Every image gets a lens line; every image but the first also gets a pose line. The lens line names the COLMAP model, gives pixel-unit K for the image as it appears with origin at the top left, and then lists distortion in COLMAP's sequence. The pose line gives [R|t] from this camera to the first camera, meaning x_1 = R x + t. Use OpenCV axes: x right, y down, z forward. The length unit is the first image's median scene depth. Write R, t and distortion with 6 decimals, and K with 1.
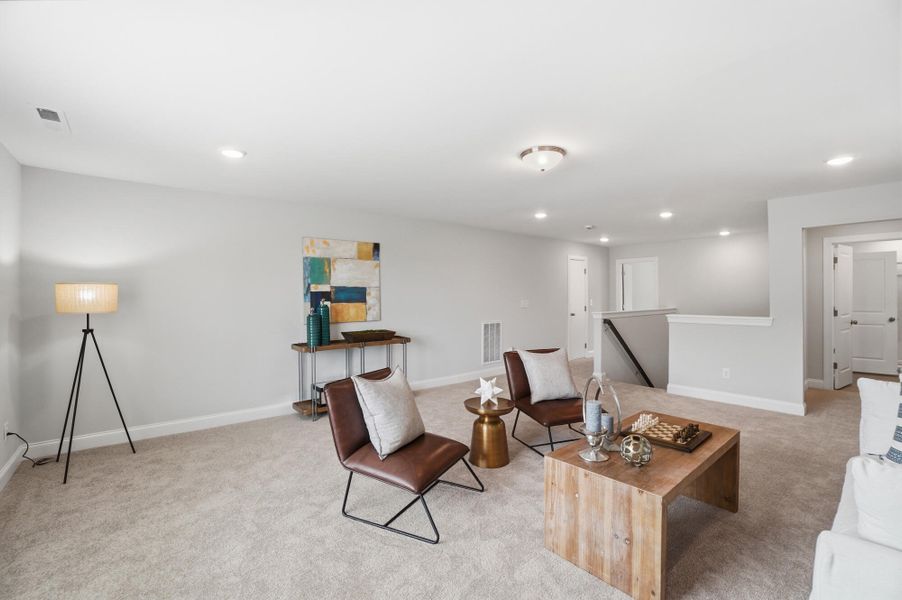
lens RADIAL K [[398.8, 0, 445.1], [0, 398.8, 301.6], [0, 0, 1]] dist [-0.029203, 0.000495]
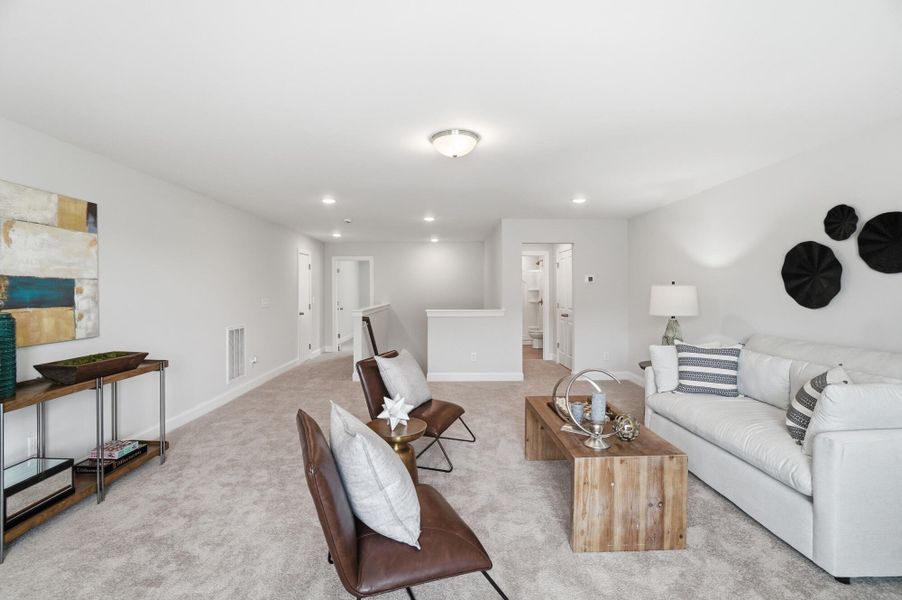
lens RADIAL K [[404.1, 0, 450.8], [0, 404.1, 293.7], [0, 0, 1]] dist [-0.038053, 0.000316]
pose [[0.637572, -0.004741, 0.770376, -0.294156], [0.014108, 0.999885, -0.005522, -0.005065], [-0.770262, 0.014389, 0.637566, 0.256703]]
